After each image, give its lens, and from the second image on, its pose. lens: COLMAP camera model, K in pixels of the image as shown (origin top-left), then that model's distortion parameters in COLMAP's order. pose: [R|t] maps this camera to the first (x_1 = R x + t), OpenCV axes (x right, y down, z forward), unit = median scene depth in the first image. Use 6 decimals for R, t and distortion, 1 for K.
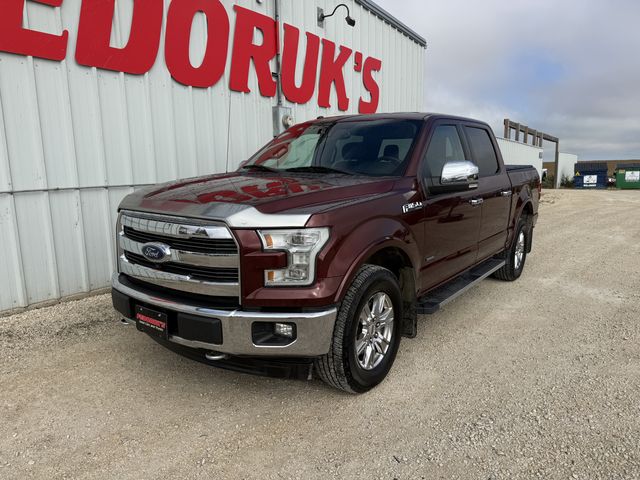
lens RADIAL K [[451.7, 0, 323.3], [0, 451.7, 244.3], [0, 0, 1]] dist [0.035878, -0.042947]
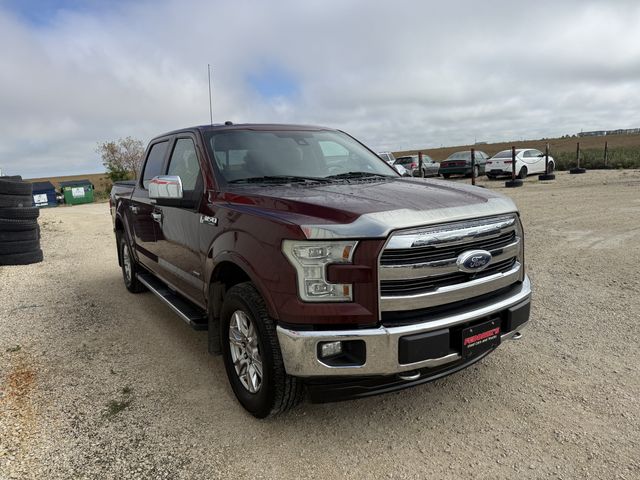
lens RADIAL K [[451.7, 0, 309.1], [0, 451.7, 232.8], [0, 0, 1]] dist [0.035878, -0.042947]
pose [[0.367342, -0.150584, 0.917815, -0.574600], [0.213950, 0.974024, 0.074176, -0.076694], [-0.905144, 0.169118, 0.390017, 0.404929]]
